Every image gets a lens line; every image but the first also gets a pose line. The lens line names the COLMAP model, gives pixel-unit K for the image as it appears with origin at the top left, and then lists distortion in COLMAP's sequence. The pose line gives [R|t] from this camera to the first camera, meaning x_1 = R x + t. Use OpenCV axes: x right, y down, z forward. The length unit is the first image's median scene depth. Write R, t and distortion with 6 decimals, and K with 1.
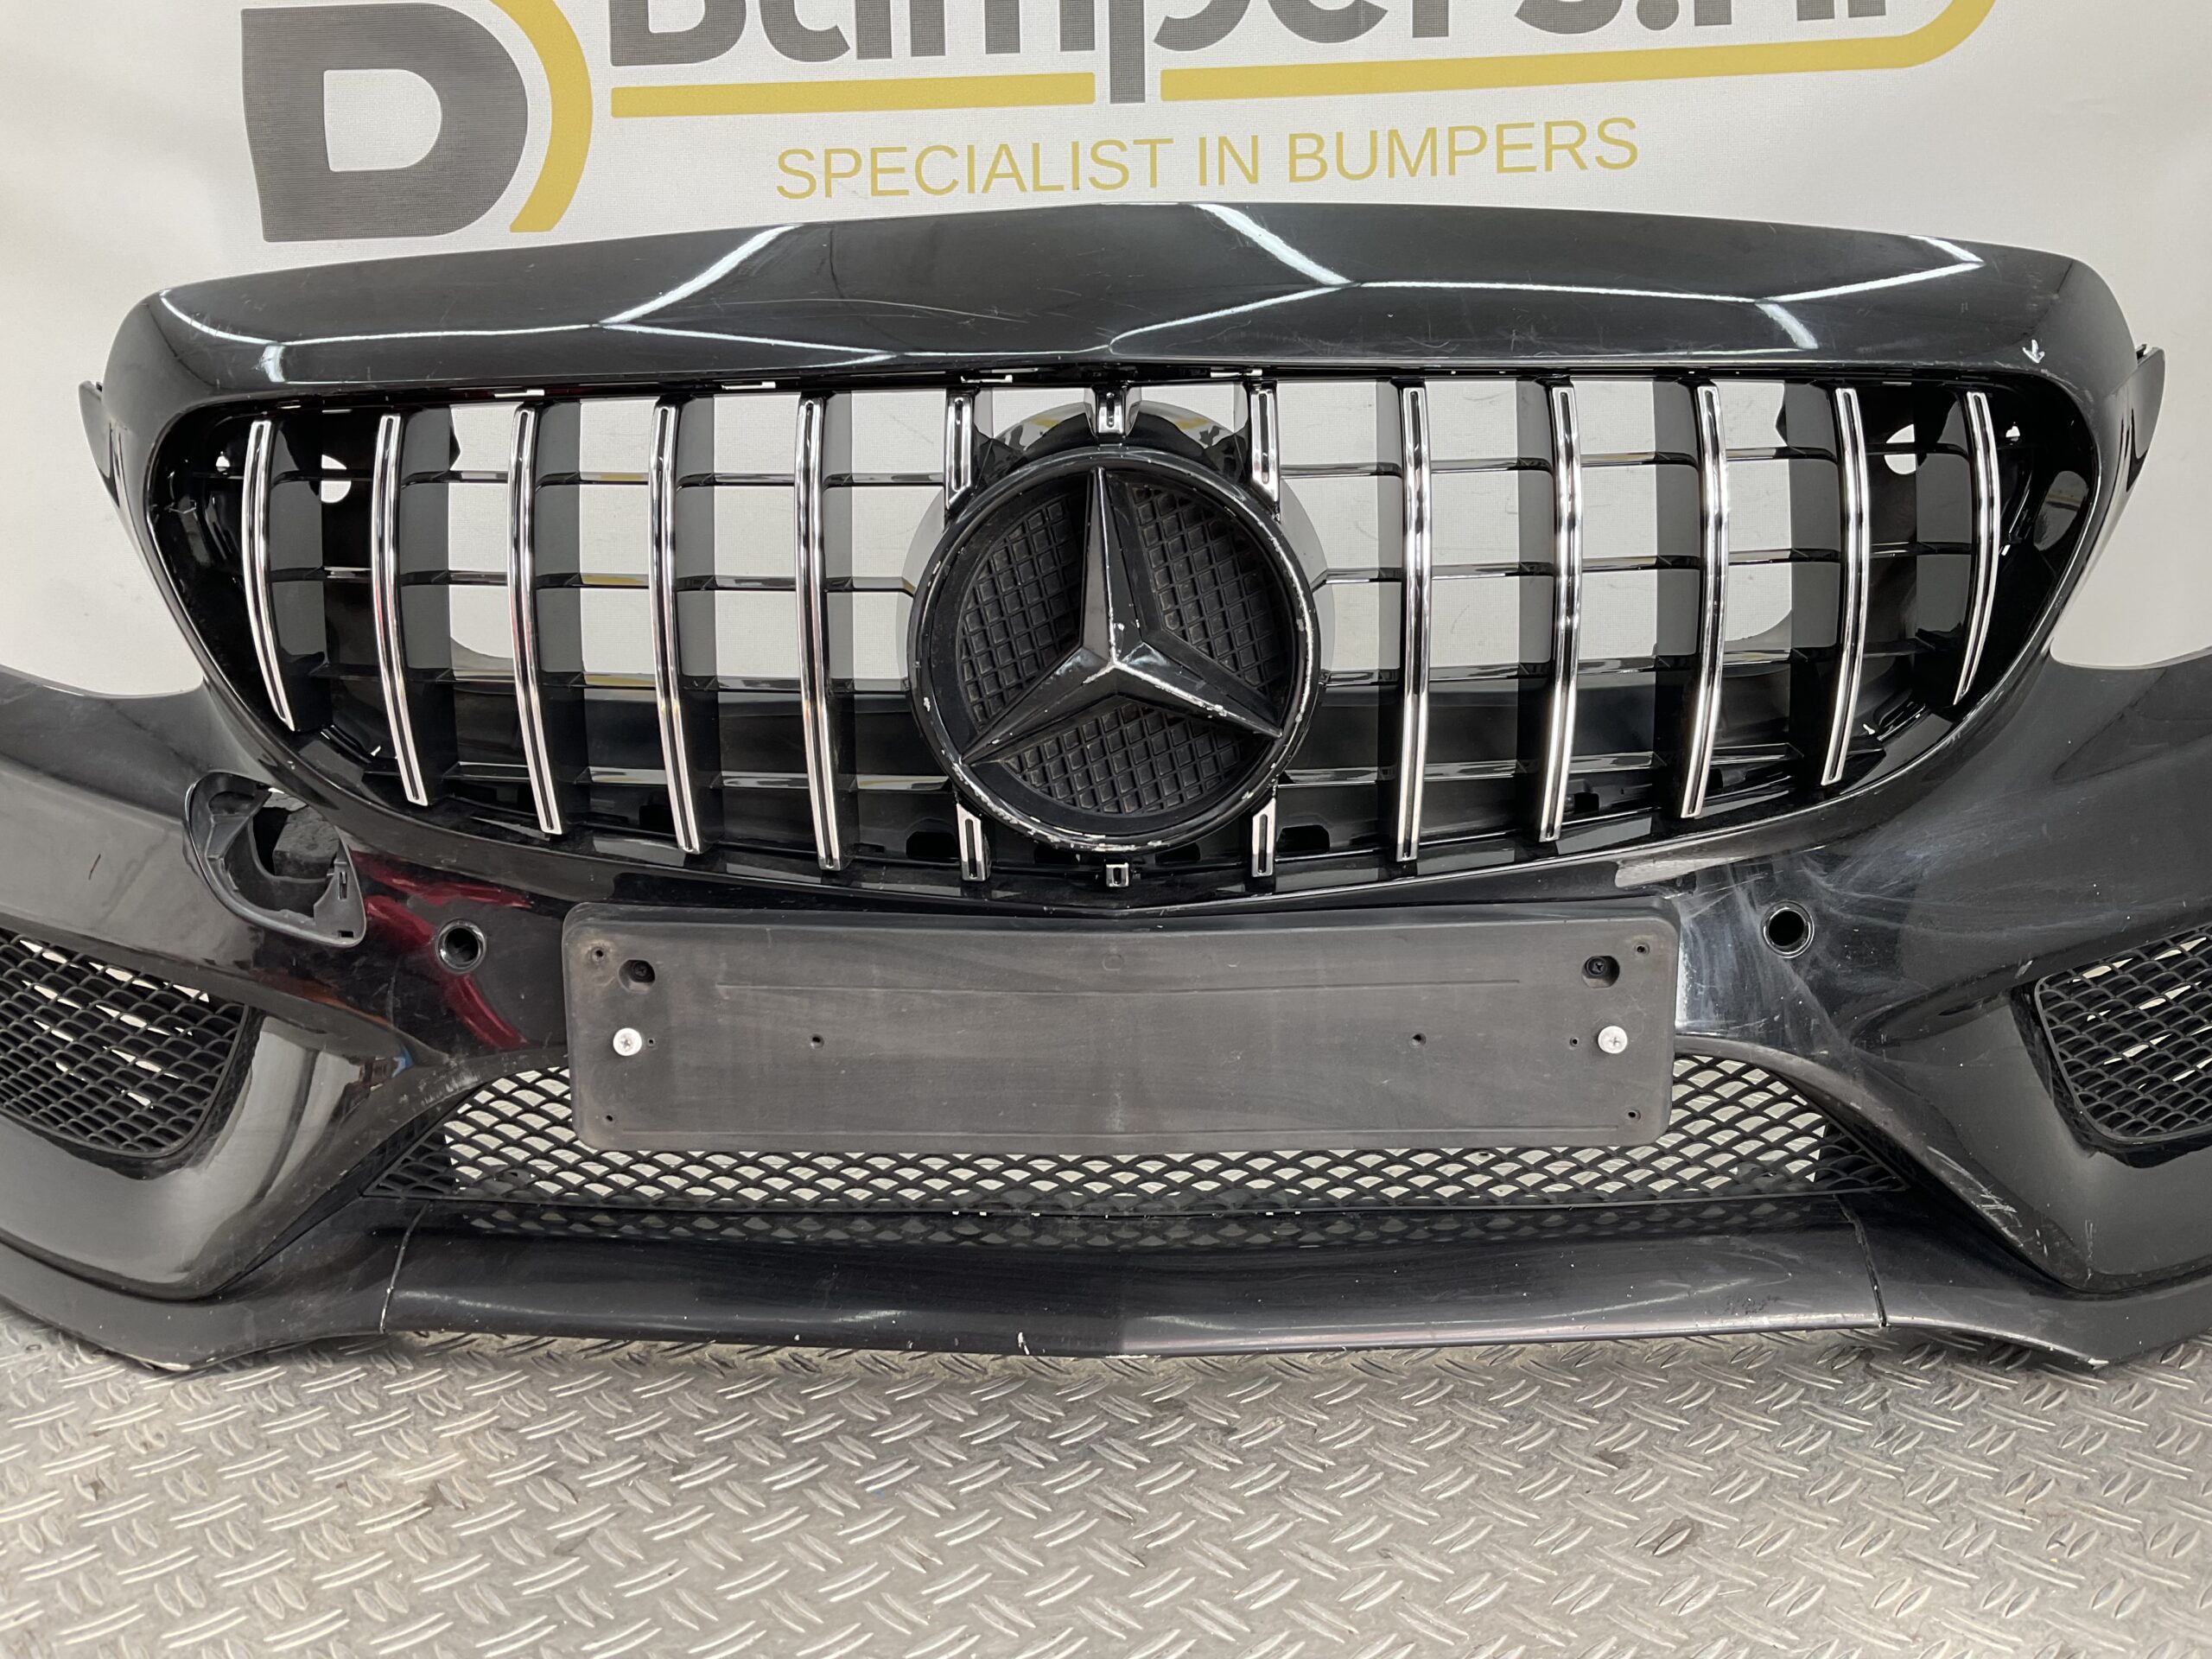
lens RADIAL K [[1848.6, 0, 1110.2], [0, 1848.6, 820.6], [0, 0, 1]] dist [0.064437, -0.133962]
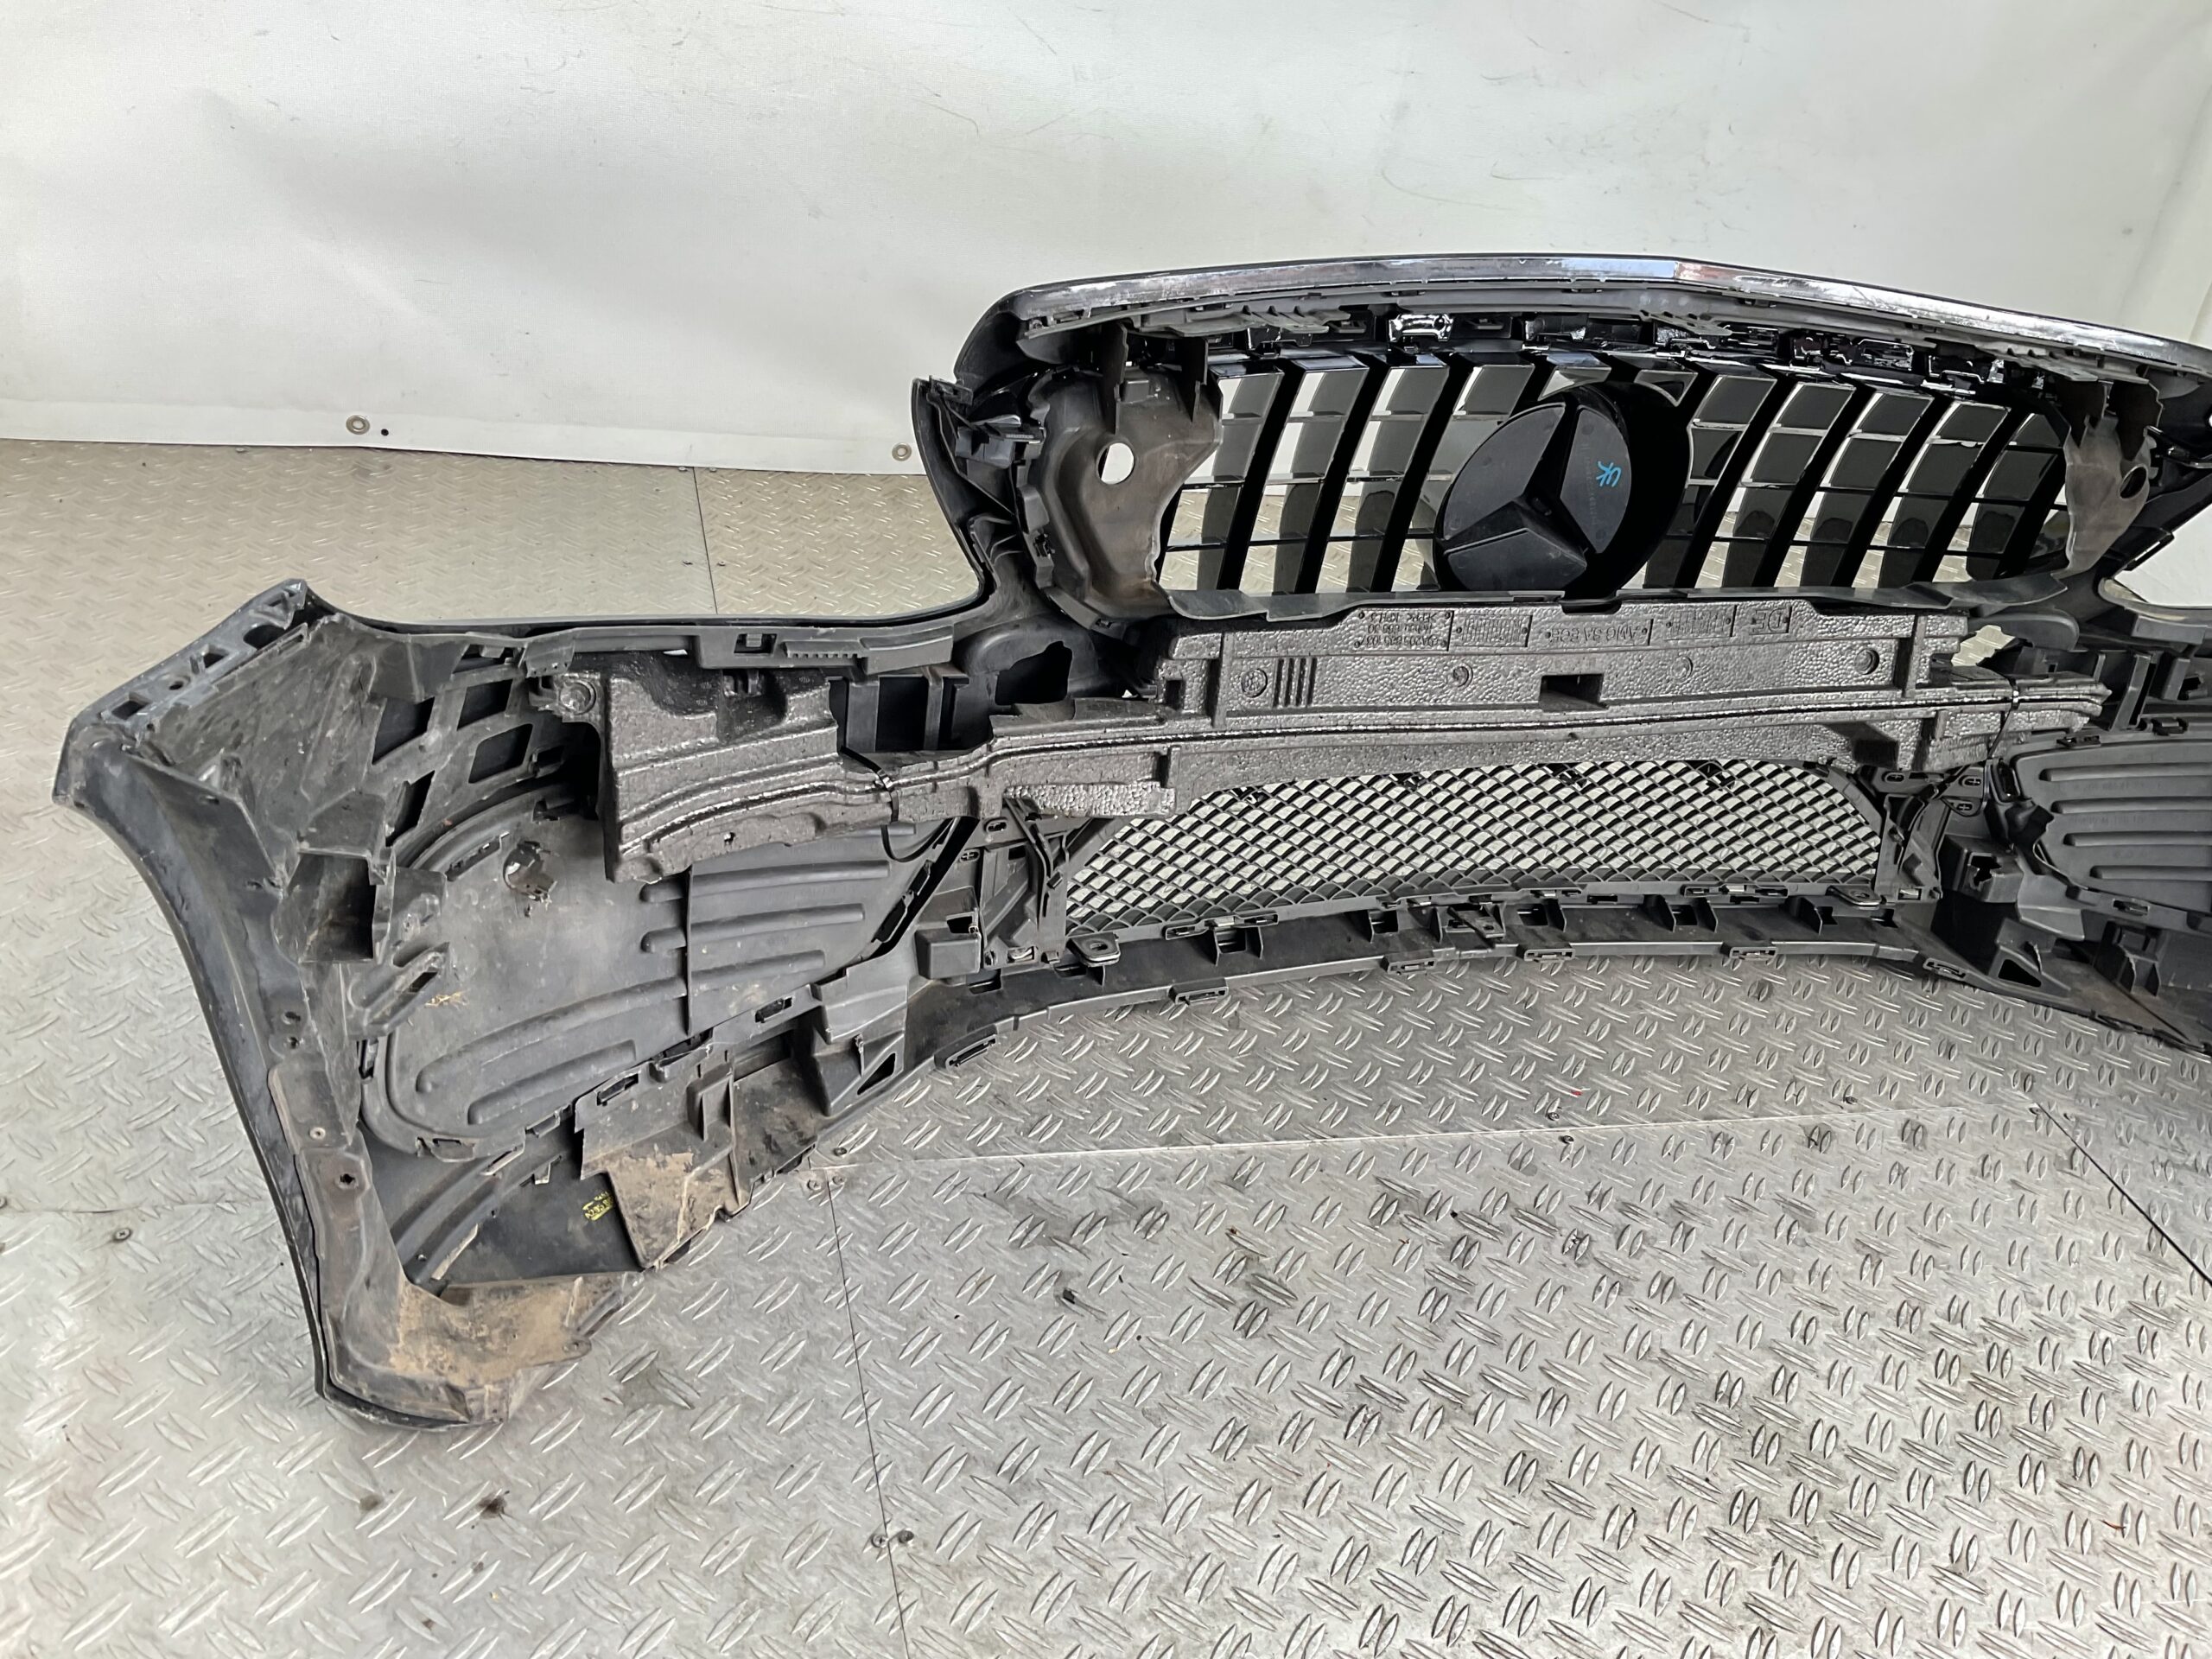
lens RADIAL K [[1848.6, 0, 1099.9], [0, 1848.6, 839.3], [0, 0, 1]] dist [0.064437, -0.133962]
pose [[0.942083, -0.020105, 0.334776, -0.488265], [-0.112270, 0.921705, 0.371289, -0.198425], [-0.316029, -0.387370, 0.866066, -0.197252]]
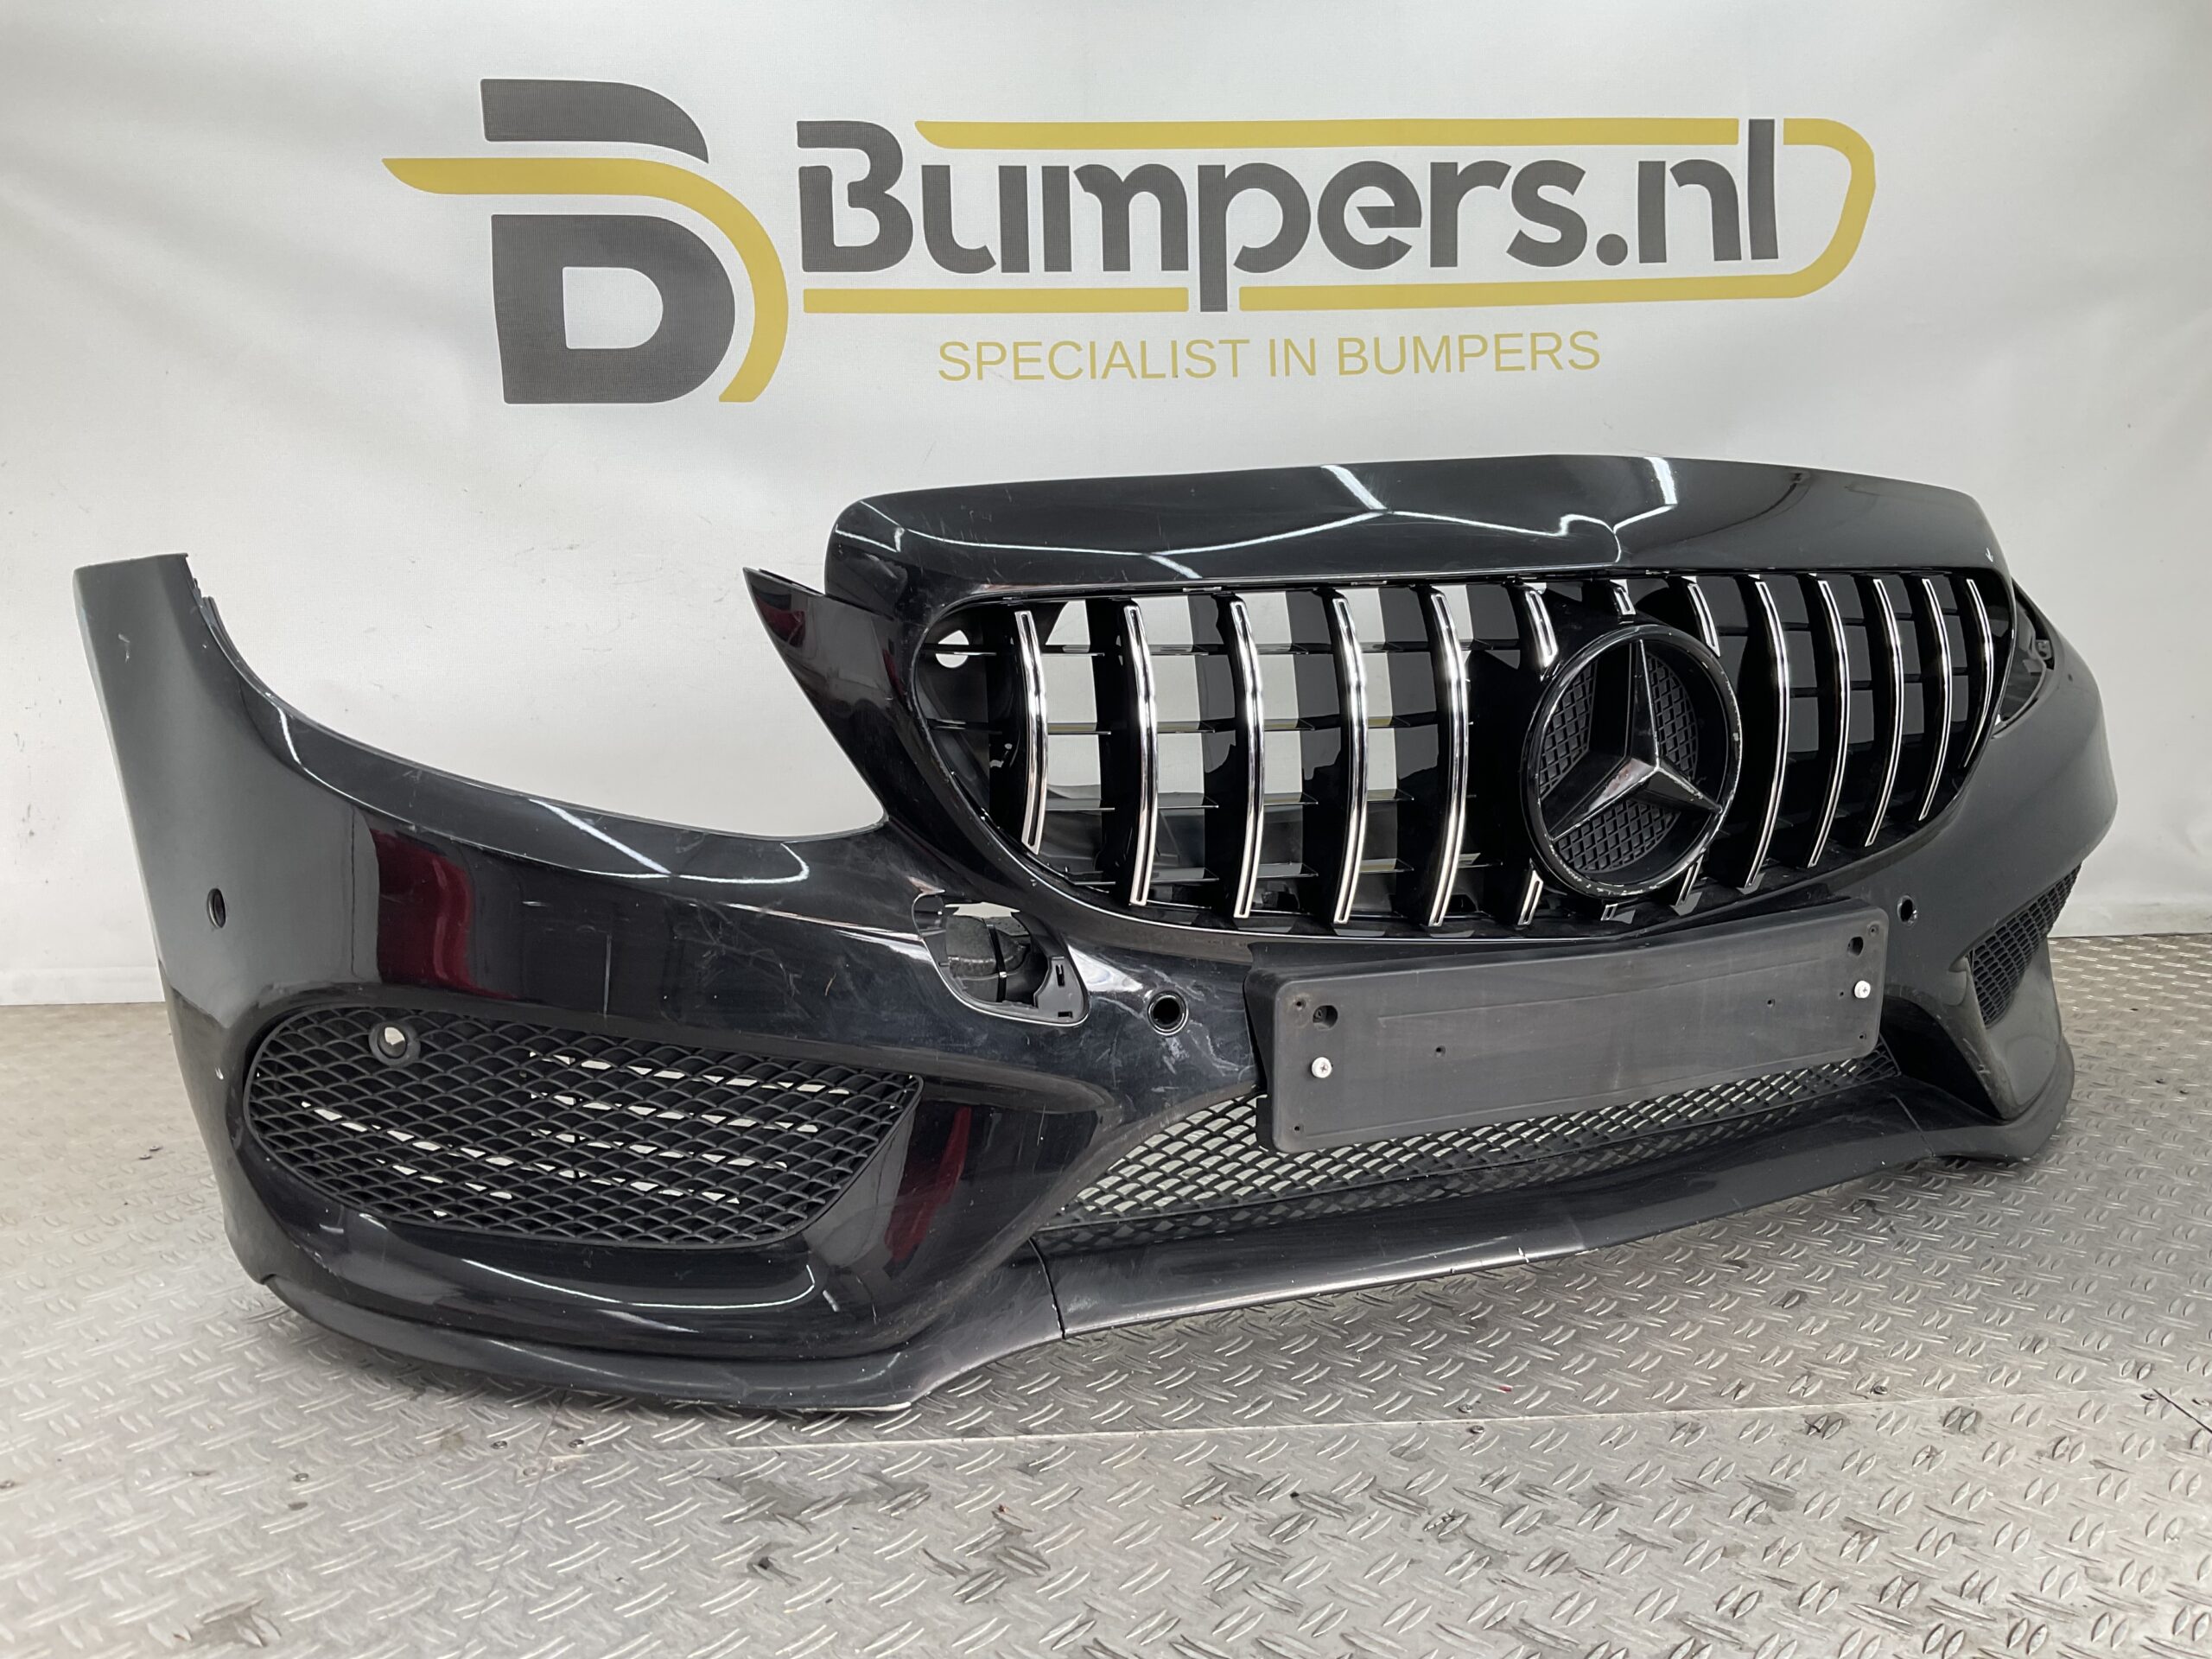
lens RADIAL K [[1848.6, 0, 1100.2], [0, 1848.6, 820.7], [0, 0, 1]] dist [0.064437, -0.133962]
pose [[0.992946, -0.012573, 0.117899, -0.229317], [0.016681, 0.999285, -0.033917, 0.009237], [-0.117388, 0.035644, 0.992446, -0.259393]]
